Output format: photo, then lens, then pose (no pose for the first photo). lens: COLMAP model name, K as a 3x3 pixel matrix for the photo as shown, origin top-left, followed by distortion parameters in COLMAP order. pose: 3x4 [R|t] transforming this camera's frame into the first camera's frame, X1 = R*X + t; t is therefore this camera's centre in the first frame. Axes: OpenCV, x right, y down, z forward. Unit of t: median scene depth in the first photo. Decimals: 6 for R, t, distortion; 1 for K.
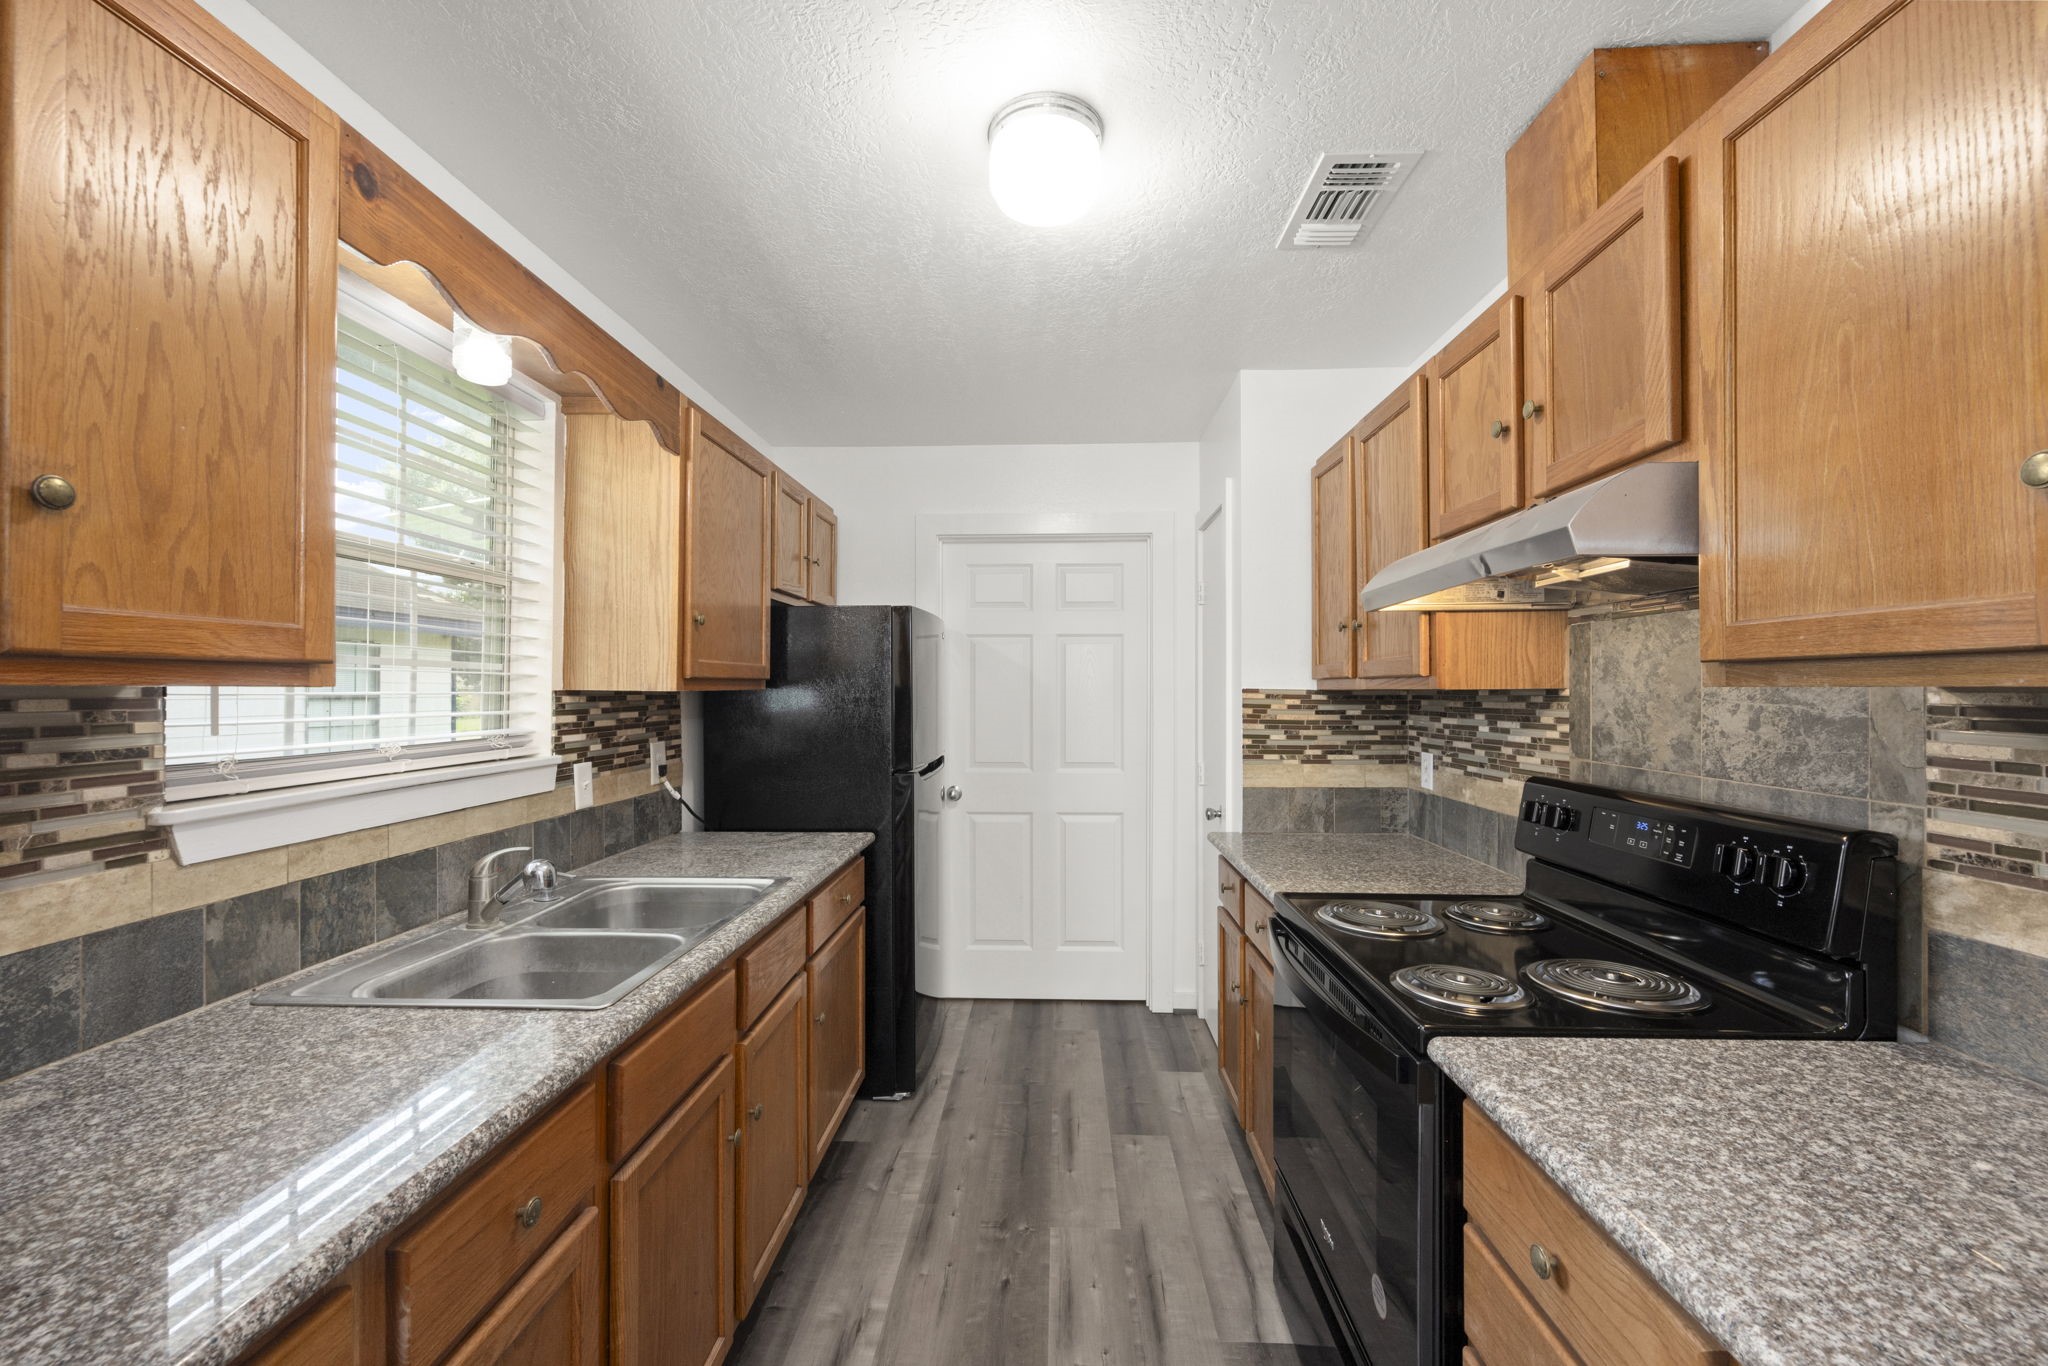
lens RADIAL K [[823.8, 0, 1022.5], [0, 823.8, 691.8], [0, 0, 1]] dist [-0.002404, -0.000285]
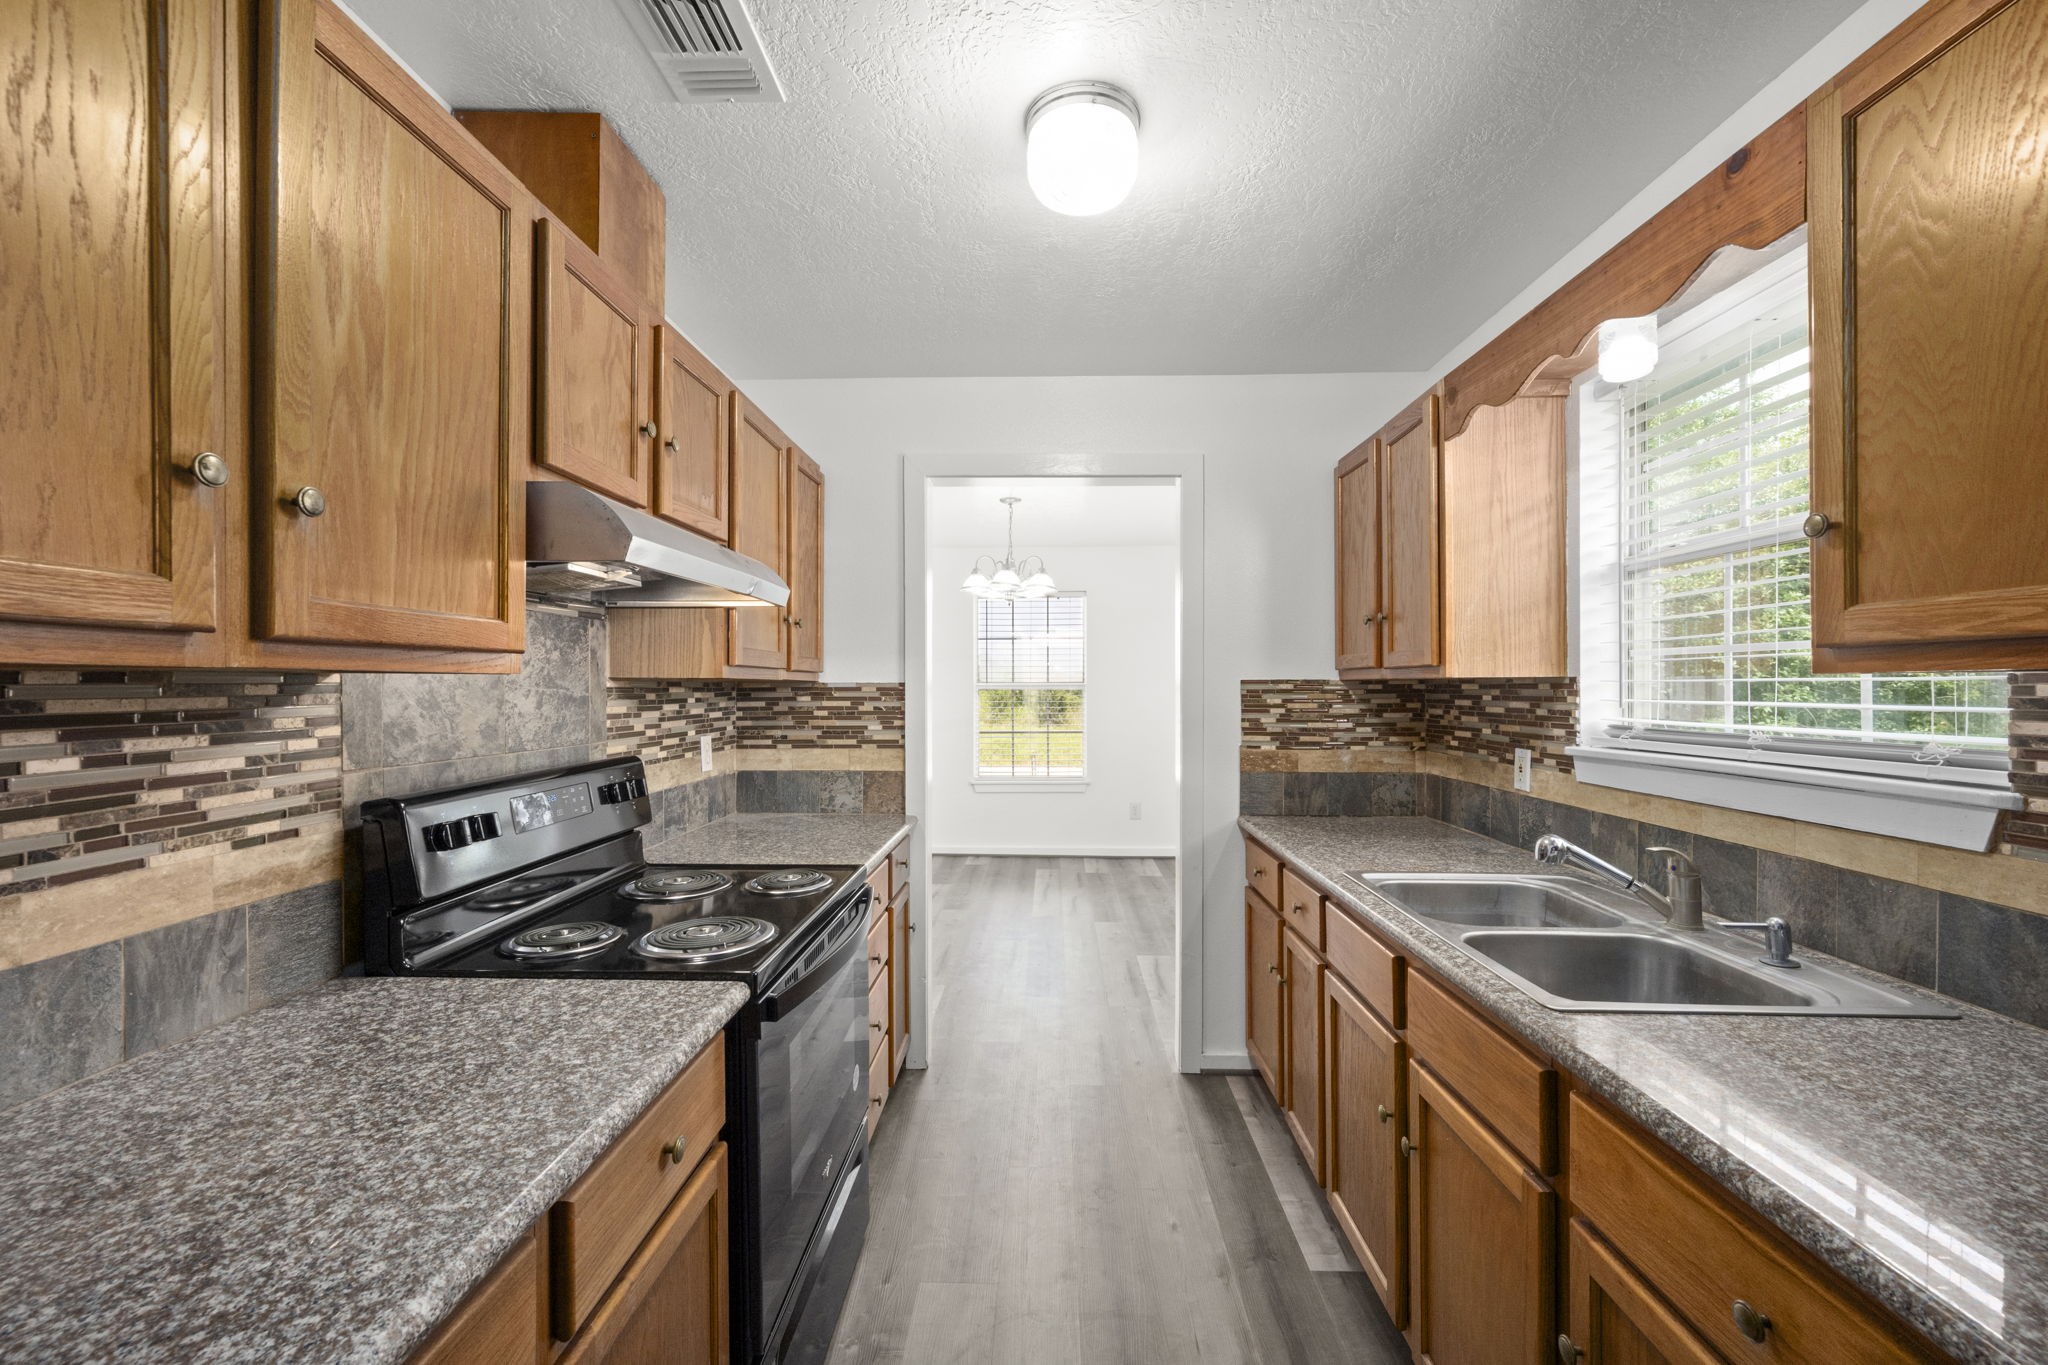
lens RADIAL K [[823.8, 0, 1024.8], [0, 823.8, 677.6], [0, 0, 1]] dist [-0.002404, -0.000285]
pose [[-0.999959, 0.000555, -0.009010, 0.114723], [0.000627, 0.999968, -0.007975, 0.006767], [0.009006, -0.007981, -0.999928, 2.131340]]
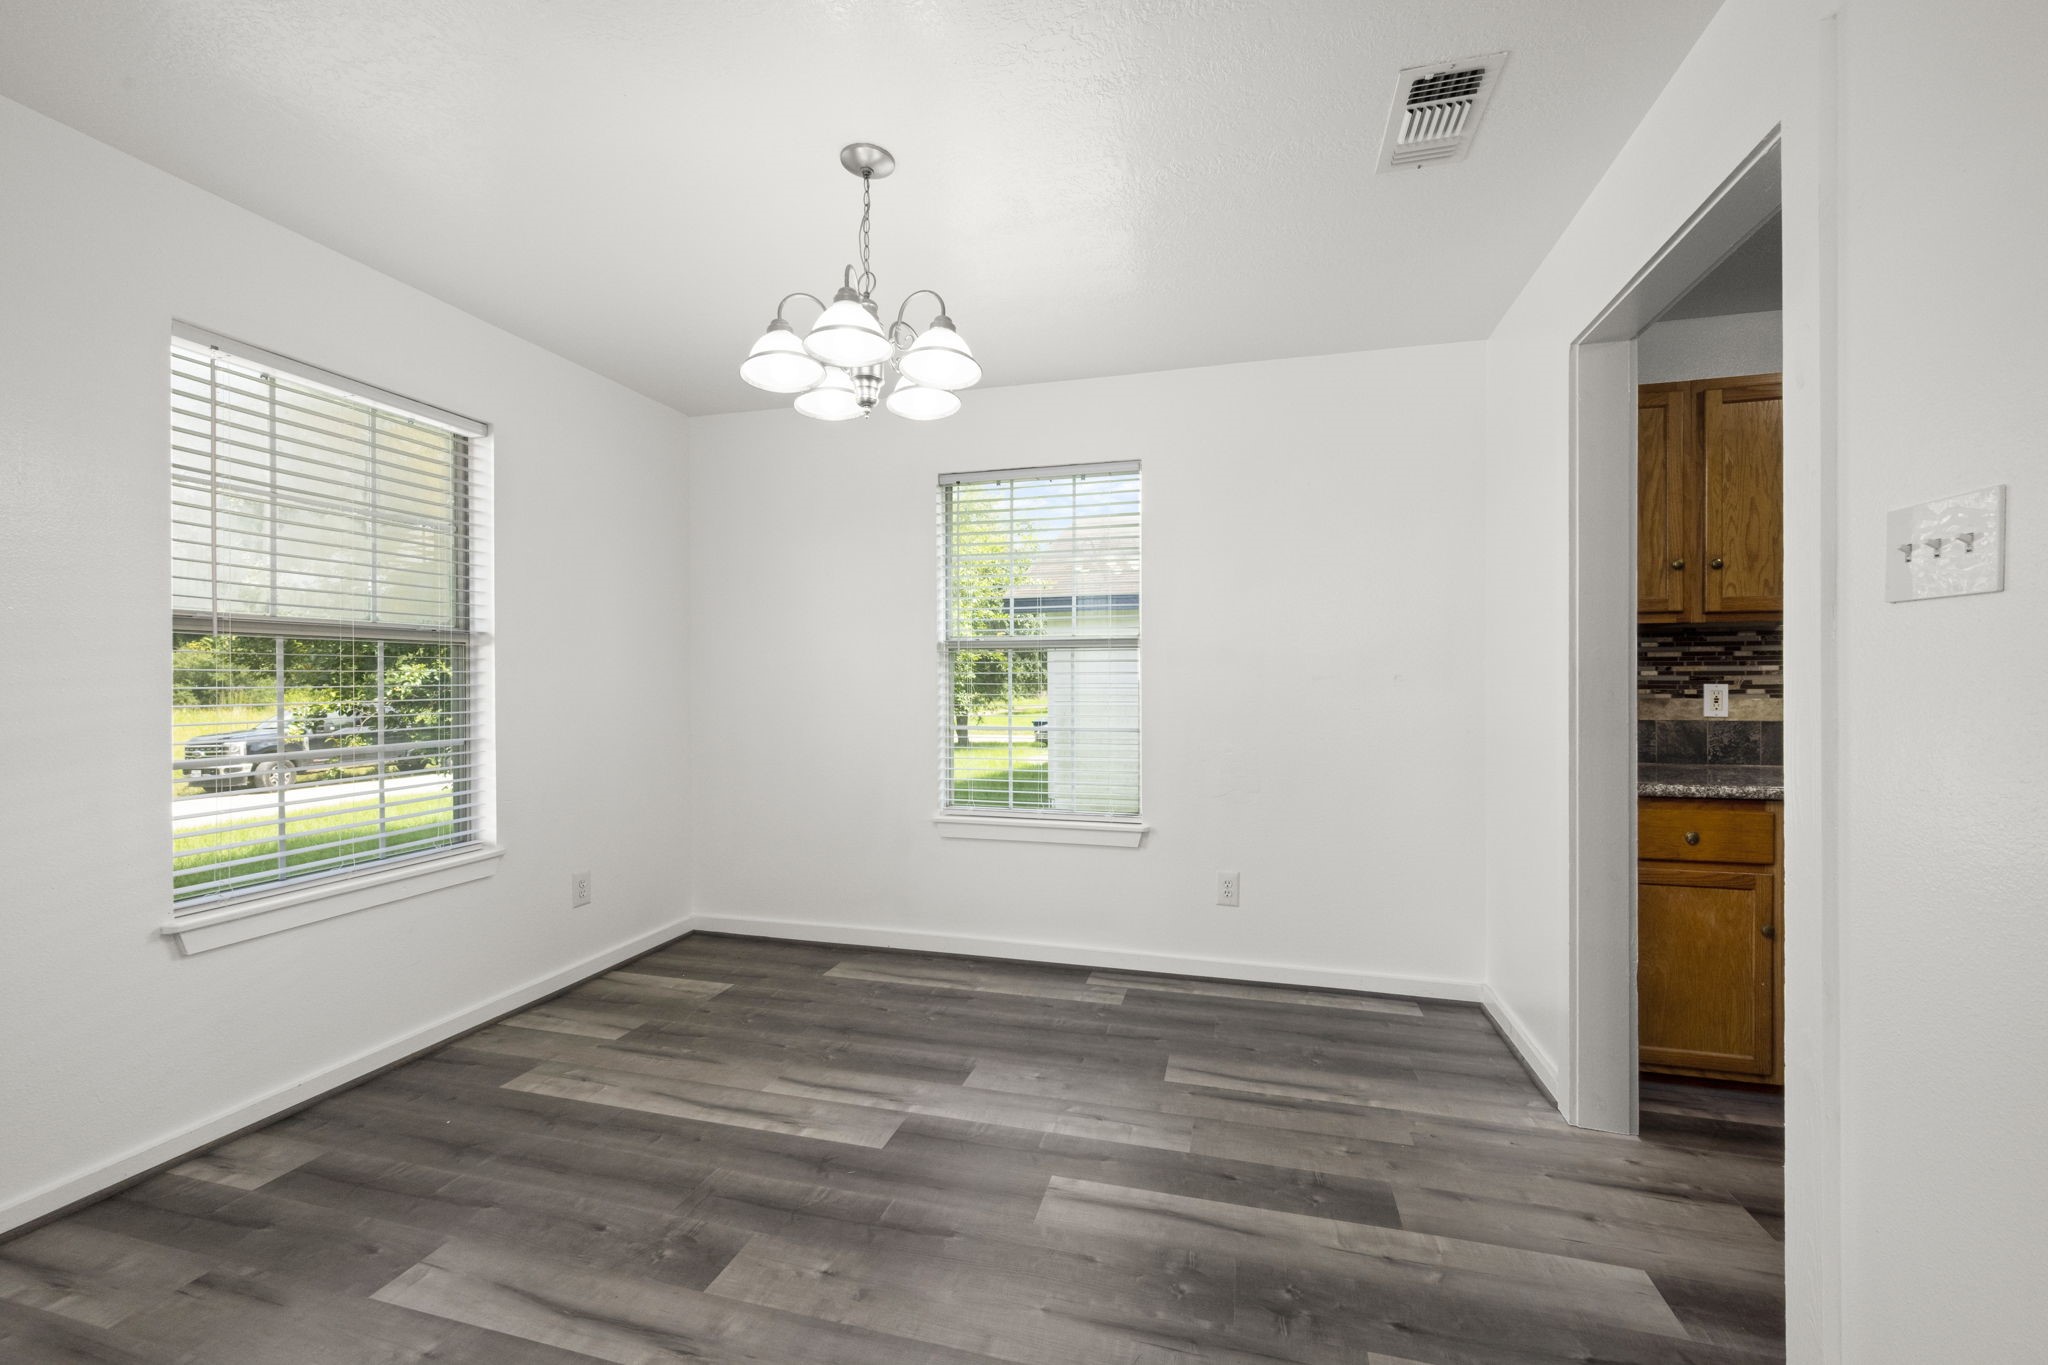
lens RADIAL K [[823.8, 0, 1023.0], [0, 823.8, 683.6], [0, 0, 1]] dist [-0.002404, -0.000285]
pose [[-0.210741, -0.007057, -0.977517, 1.382853], [-0.004982, 0.999969, -0.006145, 0.145984], [0.977529, 0.003575, -0.210769, -0.545441]]
